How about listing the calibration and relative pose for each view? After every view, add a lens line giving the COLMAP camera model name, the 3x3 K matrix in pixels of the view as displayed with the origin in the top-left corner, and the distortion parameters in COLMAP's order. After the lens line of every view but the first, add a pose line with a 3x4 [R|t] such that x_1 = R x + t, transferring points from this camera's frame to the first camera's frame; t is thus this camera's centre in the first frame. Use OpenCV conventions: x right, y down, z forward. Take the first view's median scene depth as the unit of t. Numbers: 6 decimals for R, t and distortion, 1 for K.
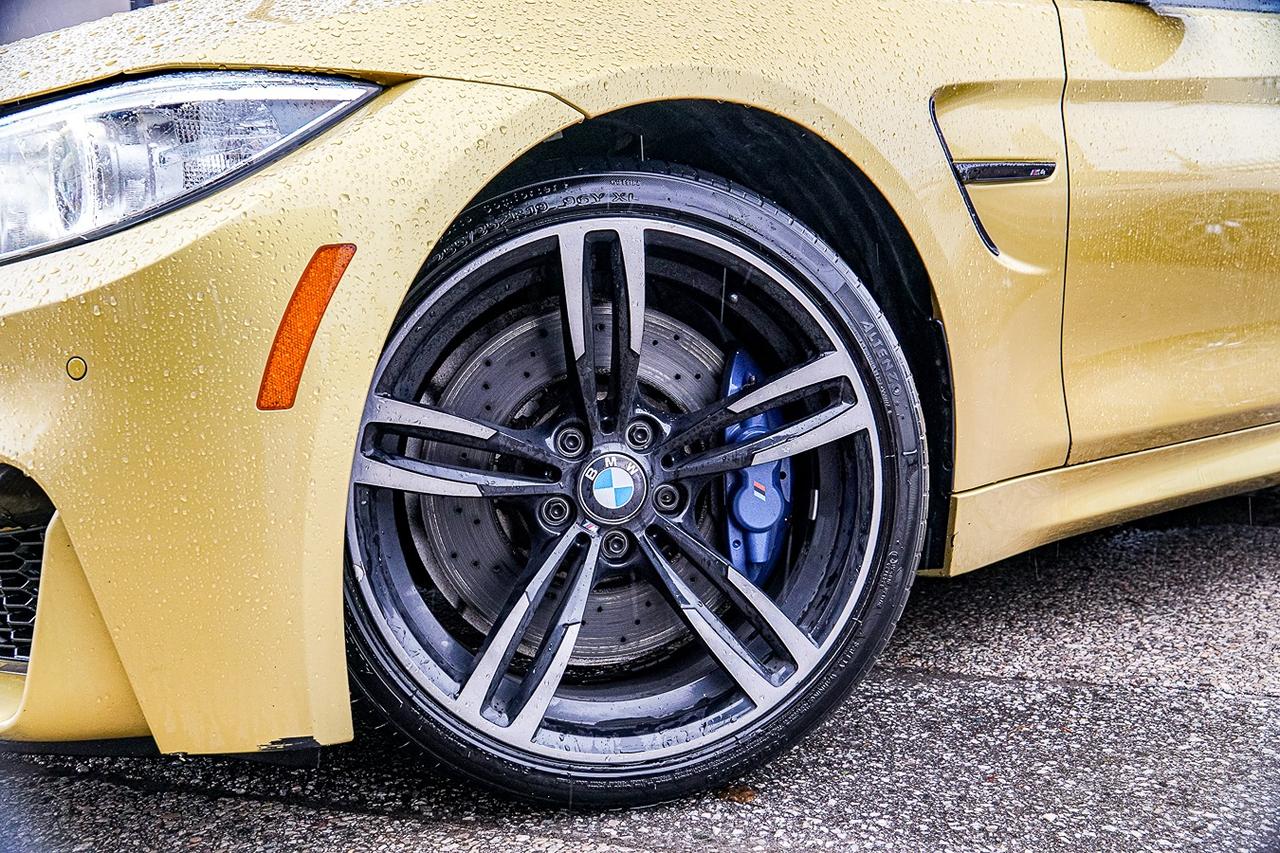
lens RADIAL K [[1257.1, 0, 640.0], [0, 1257.1, 426.5], [0, 0, 1]] dist [0.019169, 0.009578]
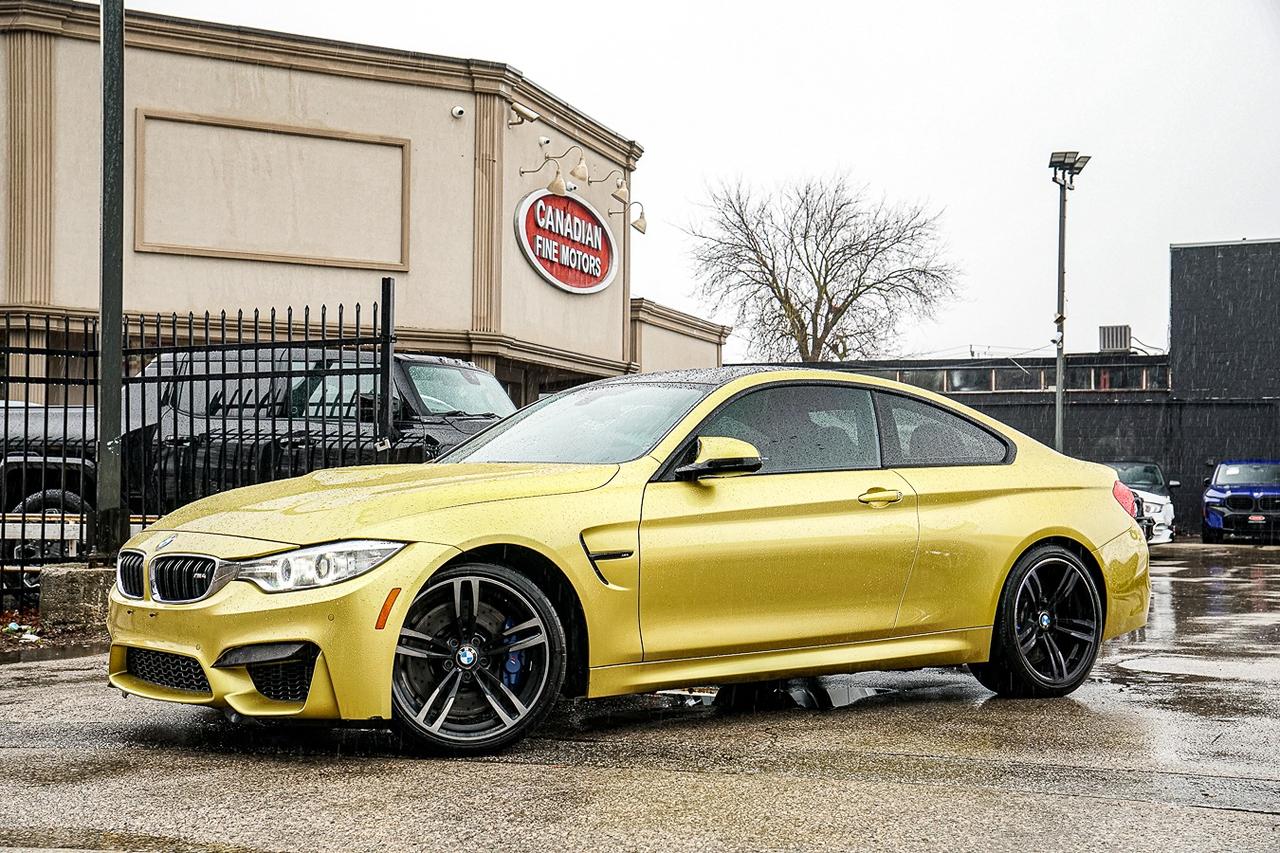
lens RADIAL K [[1720.3, 0, 640.0], [0, 1720.3, 426.5], [0, 0, 1]] dist [0.129876, -0.010906]
pose [[0.998819, 0.042000, 0.024440, 0.294899], [-0.038363, 0.990253, -0.133894, 0.038232], [-0.029826, 0.132798, 0.990694, -3.549978]]
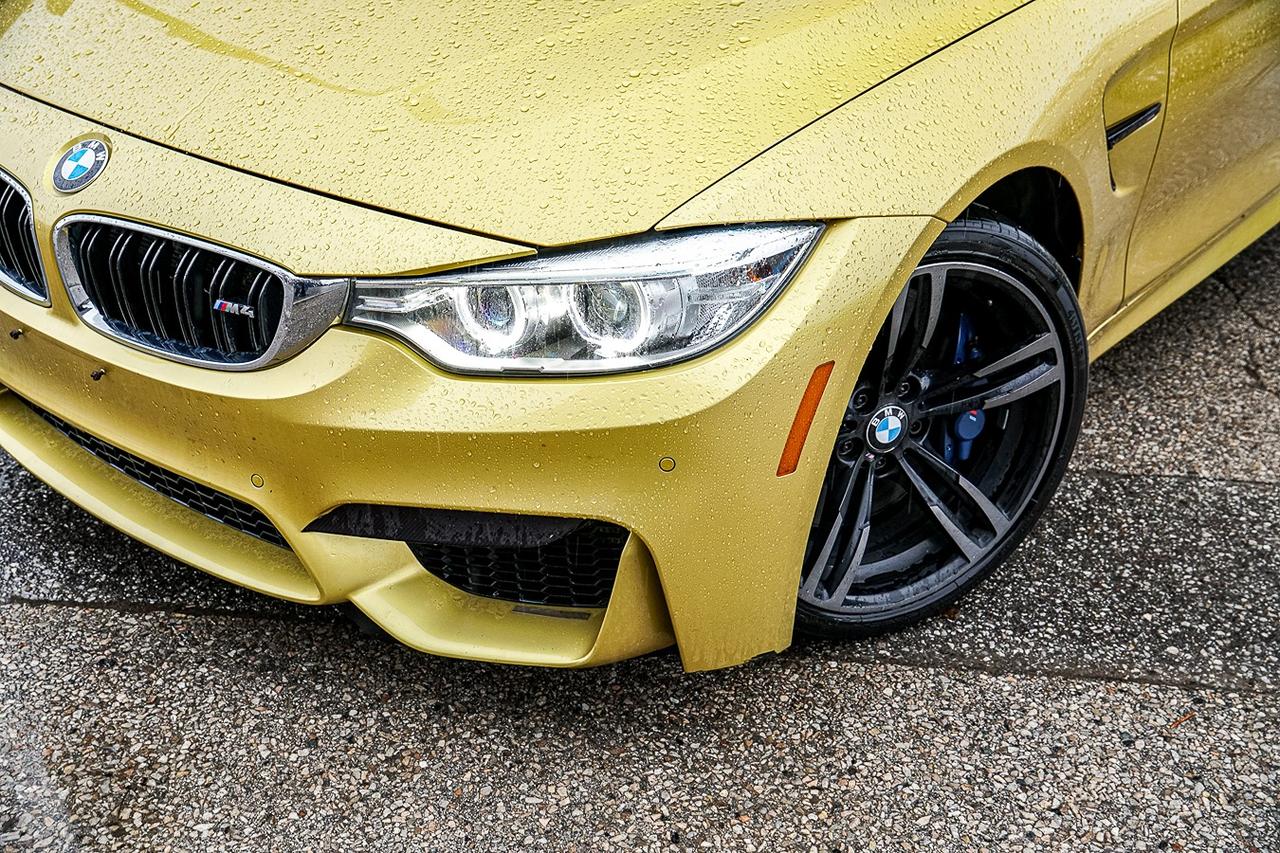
lens RADIAL K [[1393.6, 0, 640.0], [0, 1393.6, 426.5], [0, 0, 1]] dist [0.010041, 0.015740]
pose [[0.976947, -0.065578, 0.203161, -0.610828], [-0.010715, 0.935389, 0.353459, -0.504402], [-0.213214, -0.347488, 0.913122, -0.365534]]
